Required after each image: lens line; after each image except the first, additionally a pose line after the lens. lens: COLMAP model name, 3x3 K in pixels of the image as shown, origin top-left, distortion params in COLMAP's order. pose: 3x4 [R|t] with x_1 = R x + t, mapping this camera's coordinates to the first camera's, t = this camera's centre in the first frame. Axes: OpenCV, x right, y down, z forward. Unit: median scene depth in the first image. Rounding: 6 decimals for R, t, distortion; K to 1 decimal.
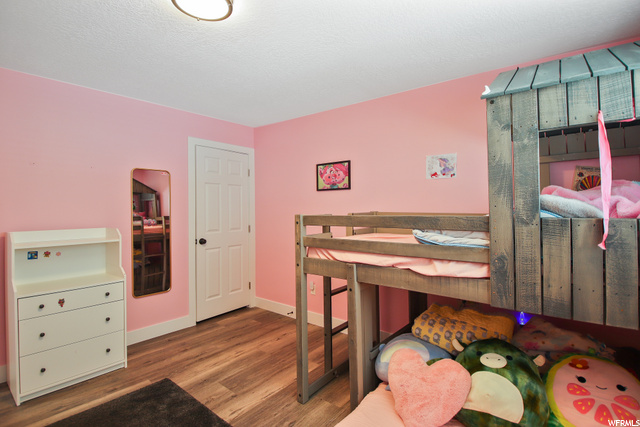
lens RADIAL K [[302.9, 0, 316.7], [0, 302.9, 204.8], [0, 0, 1]] dist [-0.001098, -0.013347]
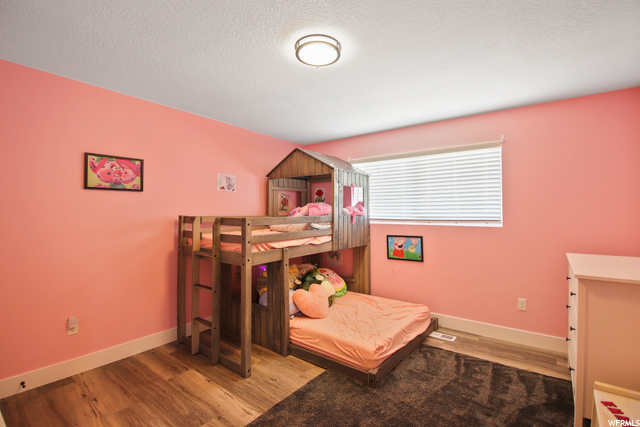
lens RADIAL K [[302.9, 0, 316.7], [0, 302.9, 204.8], [0, 0, 1]] dist [-0.001098, -0.013347]
pose [[-0.023886, 0.028662, 0.999304, -0.850497], [-0.012019, 0.999508, -0.028955, 0.009512], [-0.999642, -0.012702, -0.023529, 0.517998]]
